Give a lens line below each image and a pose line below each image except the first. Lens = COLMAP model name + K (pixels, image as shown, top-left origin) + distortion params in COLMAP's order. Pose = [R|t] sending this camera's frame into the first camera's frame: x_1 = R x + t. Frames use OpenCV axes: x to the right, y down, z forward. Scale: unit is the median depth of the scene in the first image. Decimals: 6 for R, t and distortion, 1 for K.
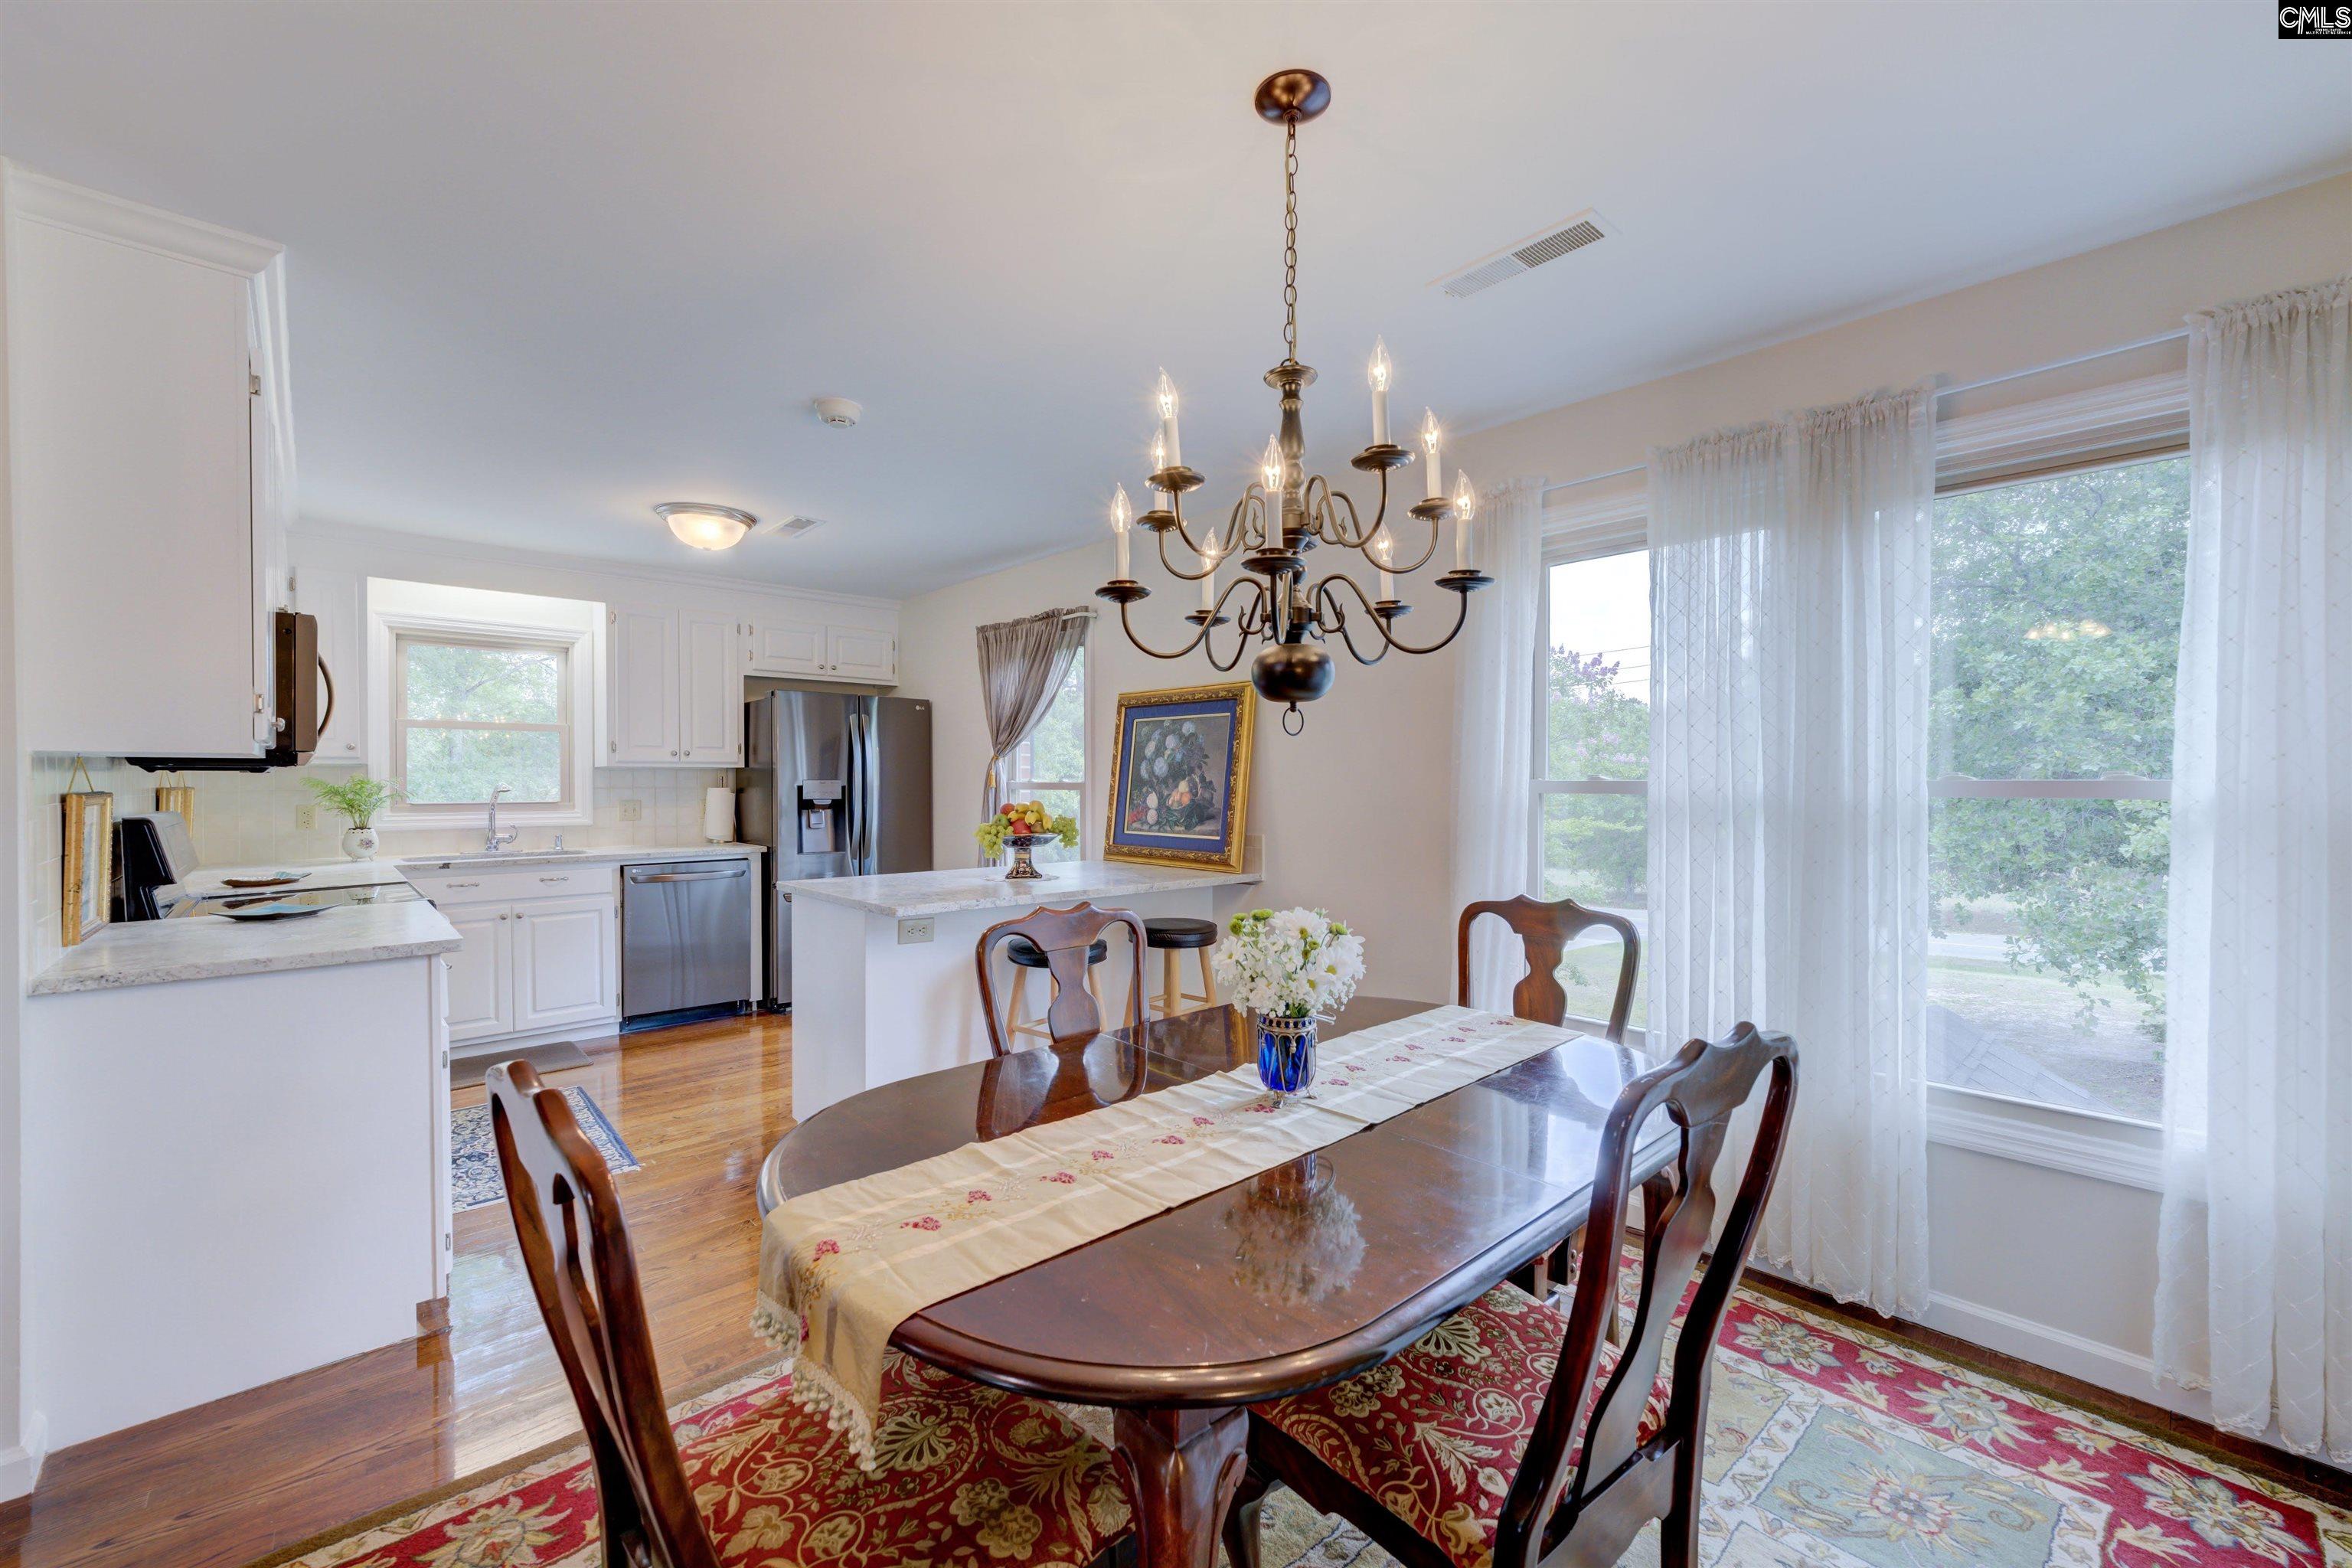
lens RADIAL K [[936.3, 0, 1182.8], [0, 936.3, 782.3], [0, 0, 1]] dist [-0.001759, 0.001315]
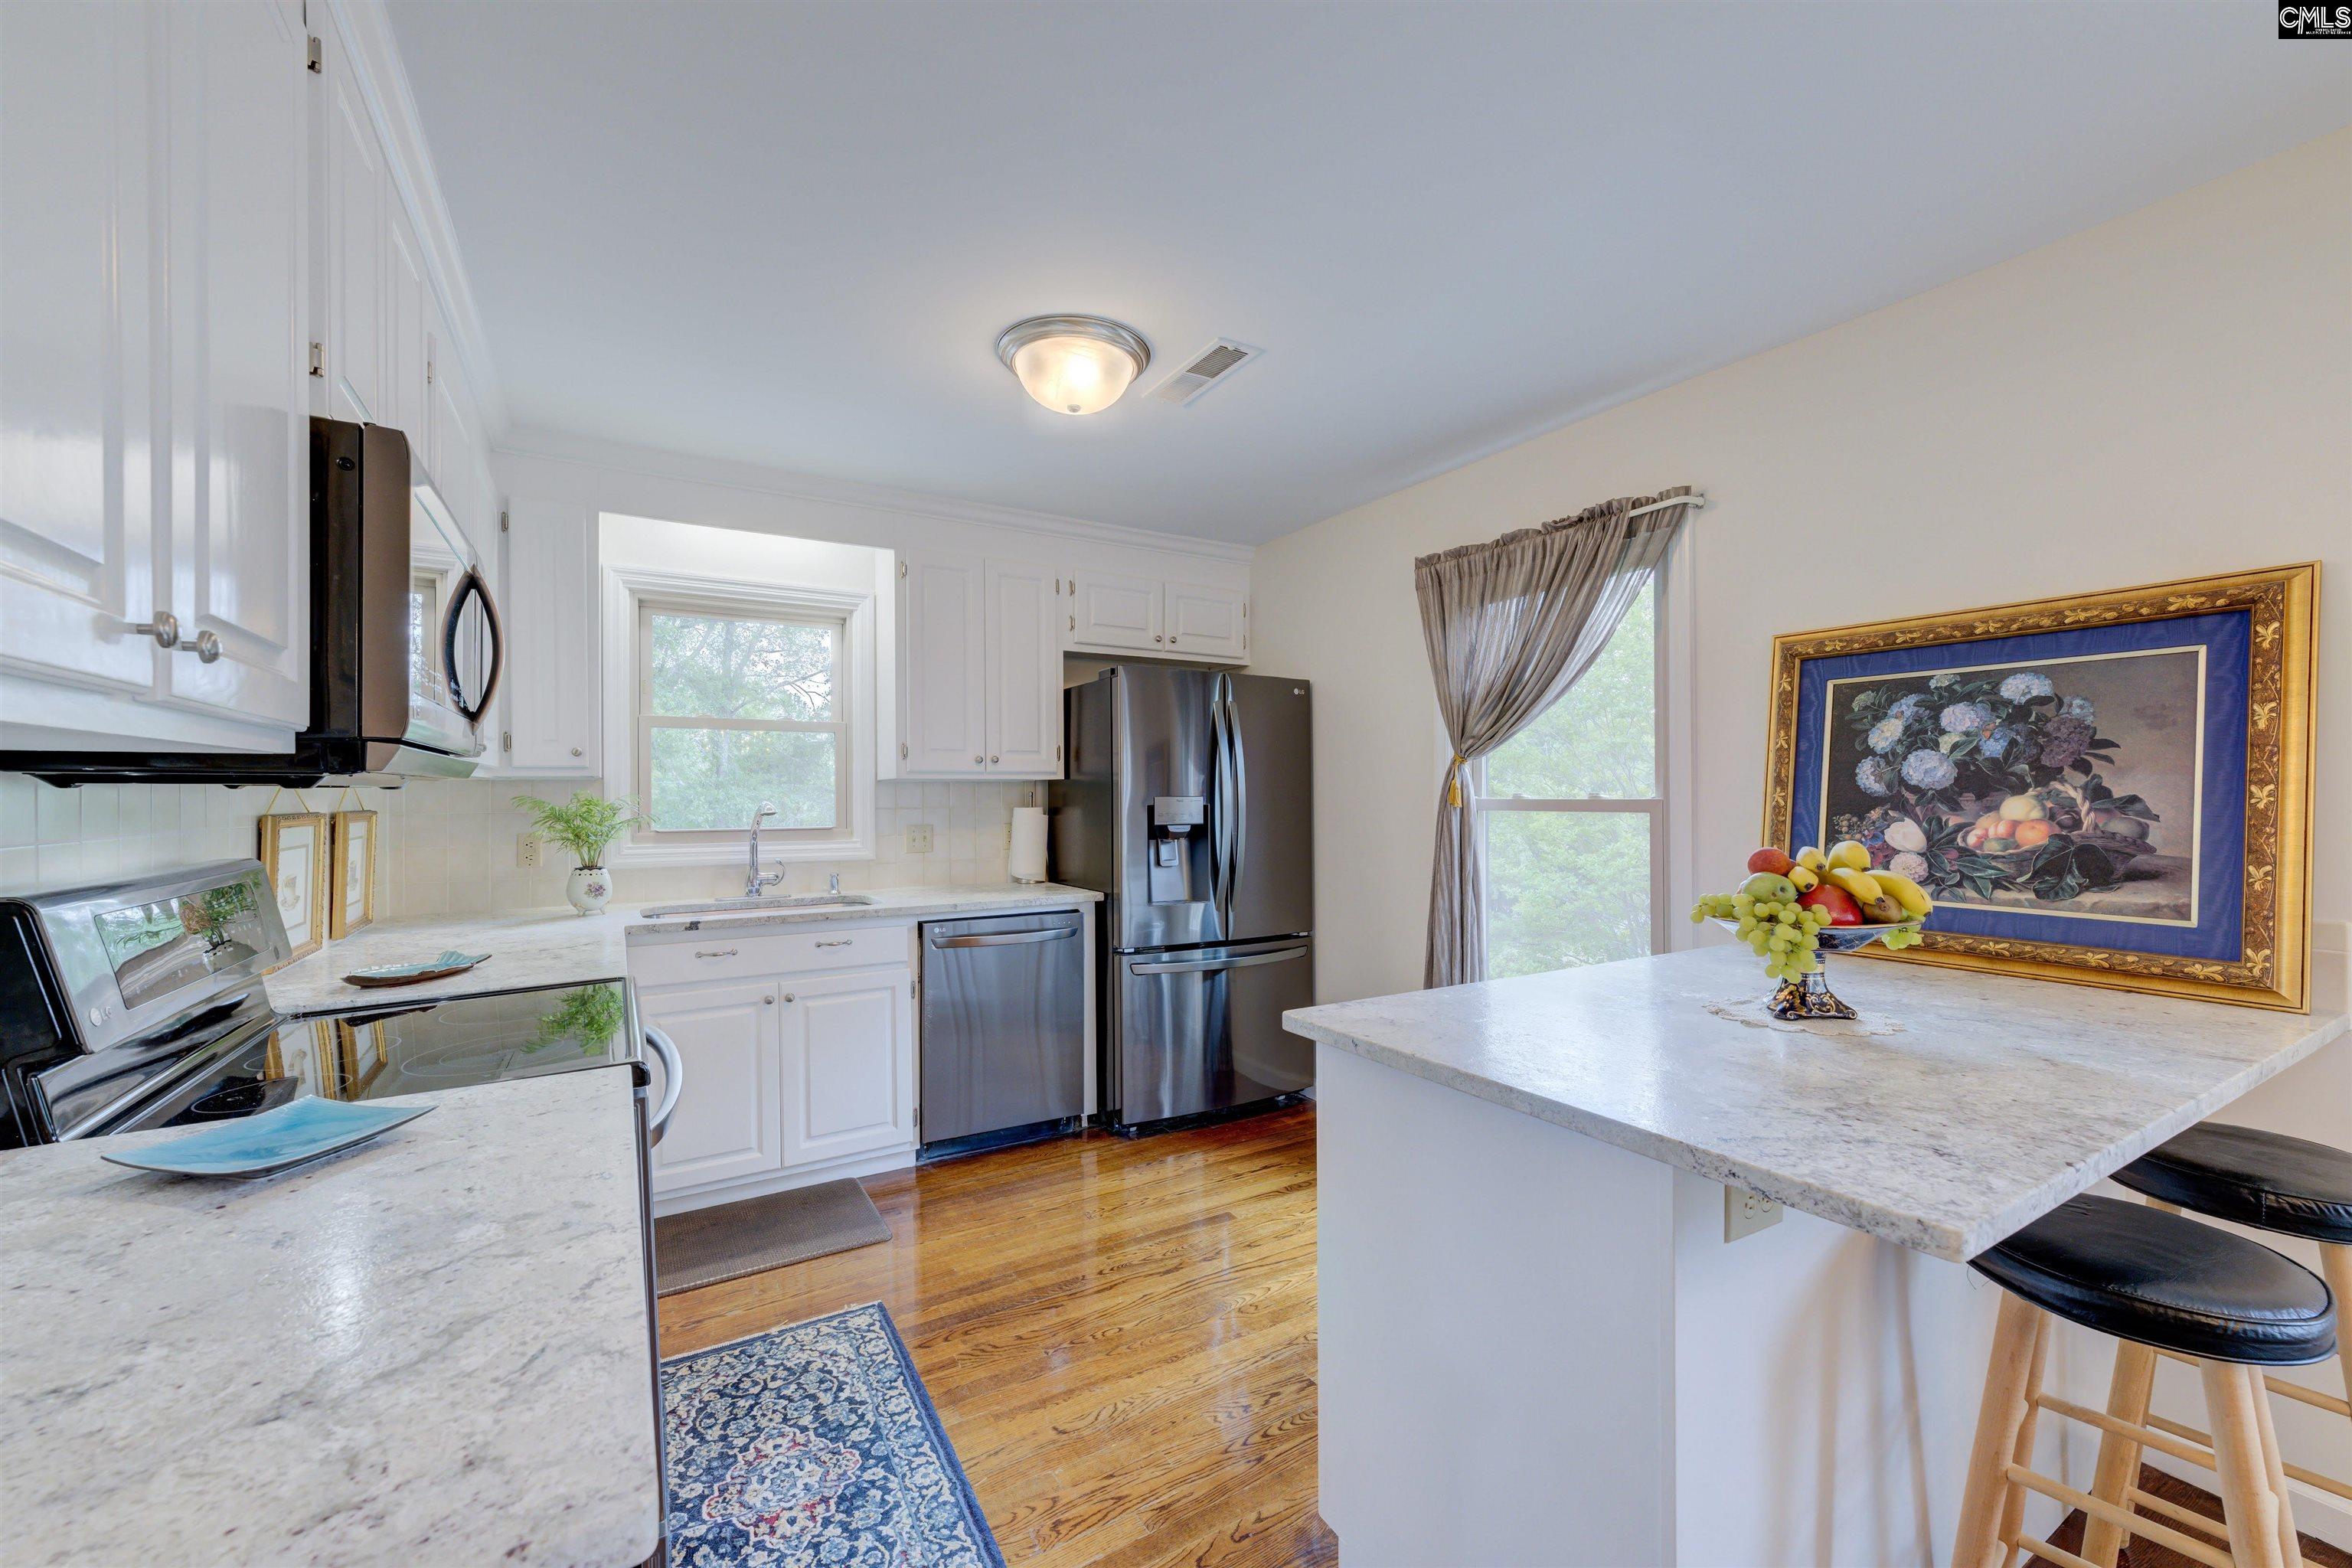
lens RADIAL K [[936.3, 0, 1152.4], [0, 936.3, 786.7], [0, 0, 1]] dist [-0.001759, 0.001315]
pose [[0.974163, -0.005611, -0.225776, -0.312048], [0.003138, 0.999931, -0.011308, -0.002623], [0.225824, 0.010308, 0.974114, 0.414582]]
